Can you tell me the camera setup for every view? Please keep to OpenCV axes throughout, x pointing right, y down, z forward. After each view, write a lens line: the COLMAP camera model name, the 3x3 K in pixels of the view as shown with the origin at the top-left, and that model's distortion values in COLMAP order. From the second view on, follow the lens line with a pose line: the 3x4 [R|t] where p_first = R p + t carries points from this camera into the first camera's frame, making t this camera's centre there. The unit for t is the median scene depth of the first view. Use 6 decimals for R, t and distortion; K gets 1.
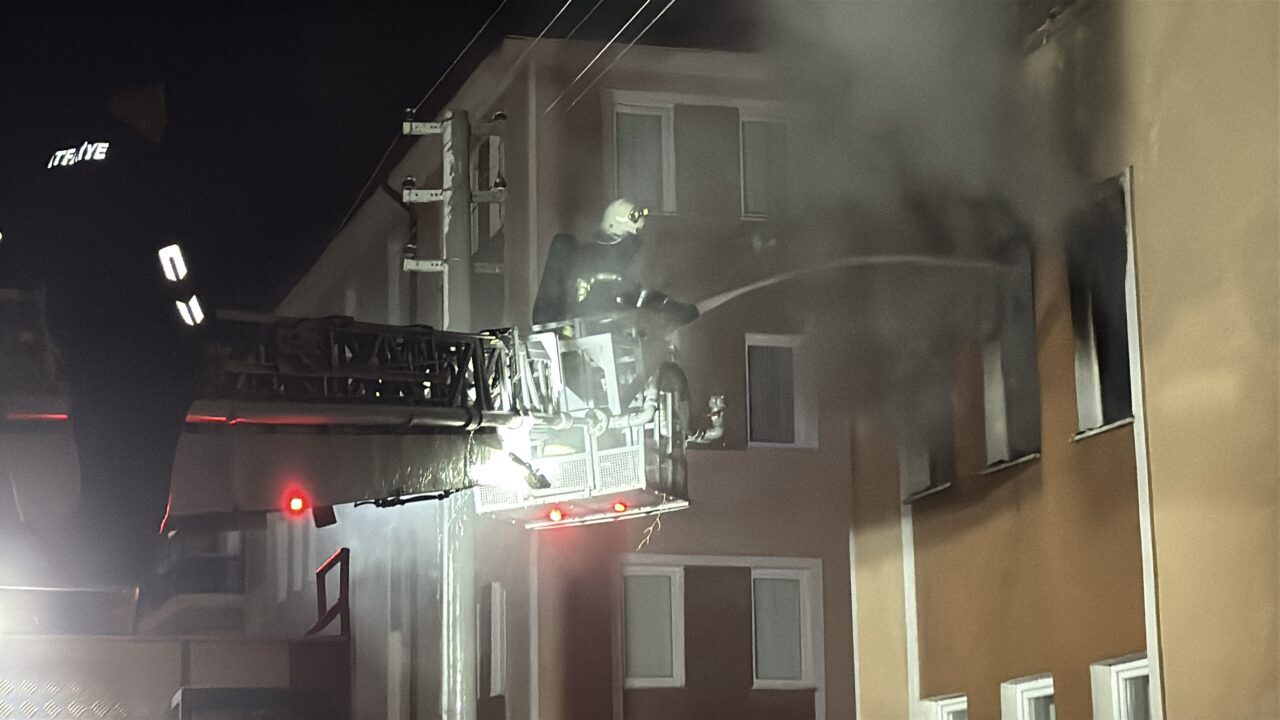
lens RADIAL K [[2808.5, 0, 640.0], [0, 2808.5, 360.0], [0, 0, 1]] dist [0.107250, 0.345001]
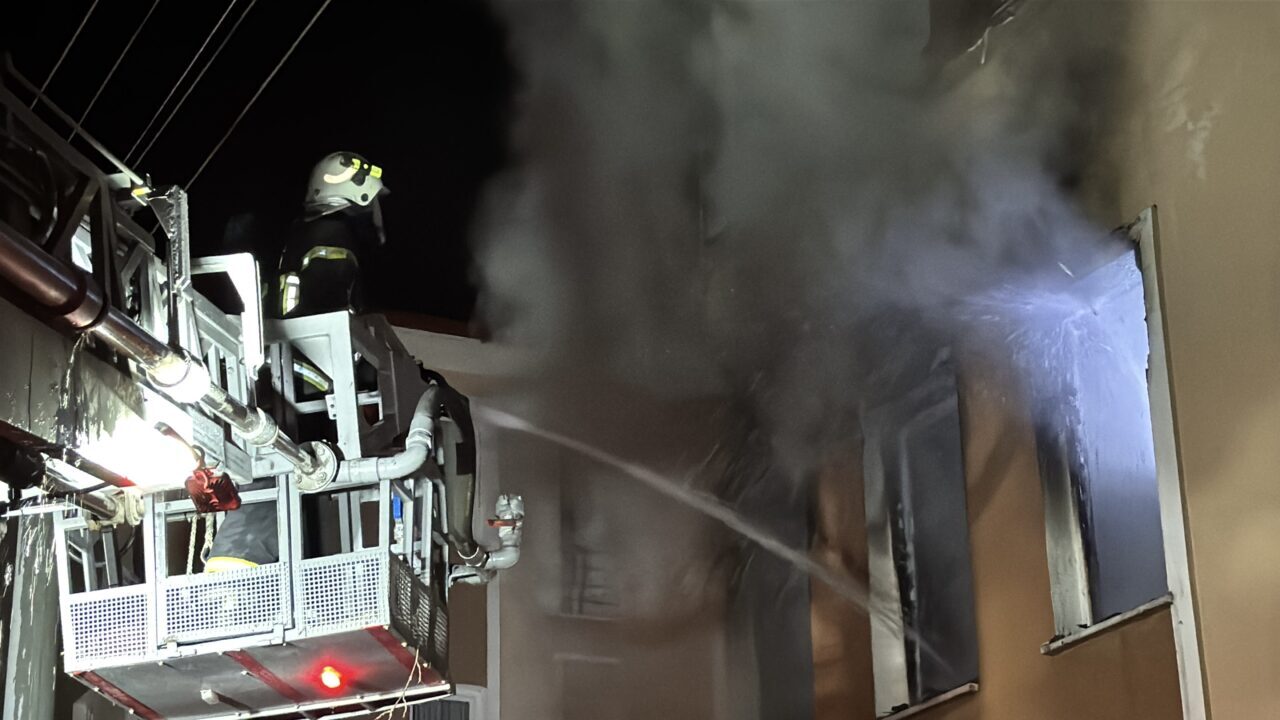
lens RADIAL K [[2808.5, 0, 640.0], [0, 2808.5, 360.0], [0, 0, 1]] dist [0.107250, 0.345001]
pose [[0.988736, 0.053770, 0.139676, -0.028368], [-0.028064, 0.983290, -0.179872, 0.090172], [-0.147013, 0.173926, 0.973723, 0.449398]]
